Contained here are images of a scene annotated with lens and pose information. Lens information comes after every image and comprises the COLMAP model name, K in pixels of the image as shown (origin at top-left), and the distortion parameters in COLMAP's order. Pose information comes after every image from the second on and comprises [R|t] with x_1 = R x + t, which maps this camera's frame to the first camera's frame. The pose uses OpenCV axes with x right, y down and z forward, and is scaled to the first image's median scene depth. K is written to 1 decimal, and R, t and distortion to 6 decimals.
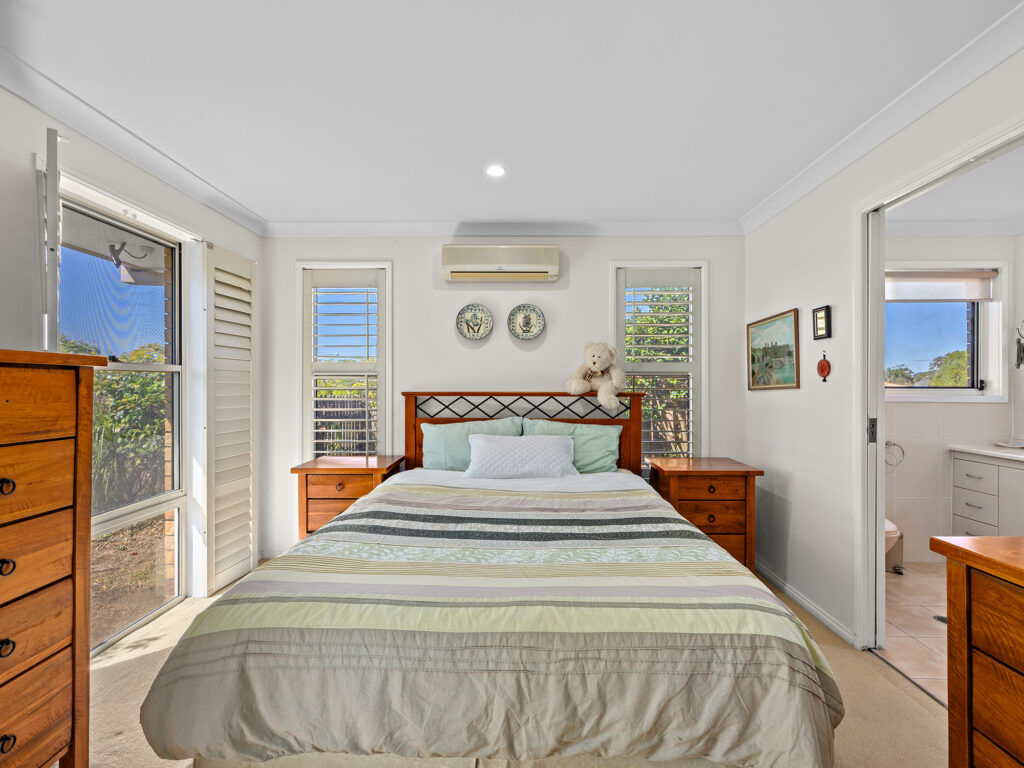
lens RADIAL K [[463.1, 0, 506.4], [0, 463.1, 387.2], [0, 0, 1]] dist [-0.002167, -0.000771]
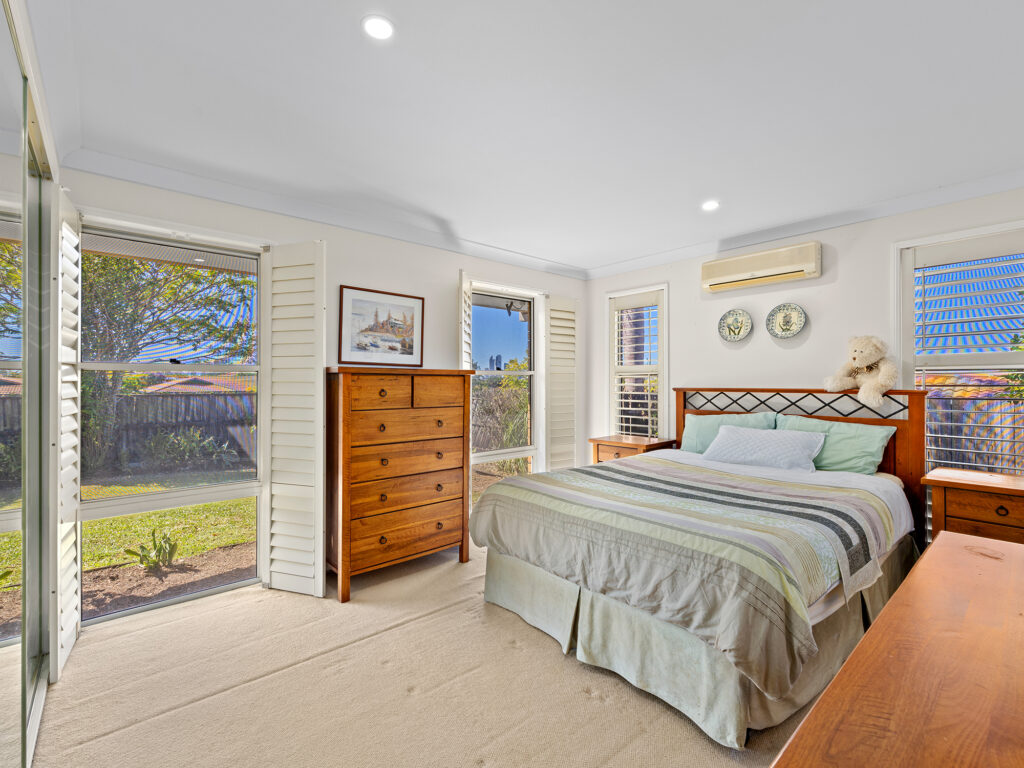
lens RADIAL K [[463.1, 0, 506.4], [0, 463.1, 387.2], [0, 0, 1]] dist [-0.002167, -0.000771]
pose [[0.662858, 0.005819, -0.748723, 0.485311], [0.000328, 0.999967, 0.008063, -0.001639], [0.748745, -0.005590, 0.662835, -0.184685]]
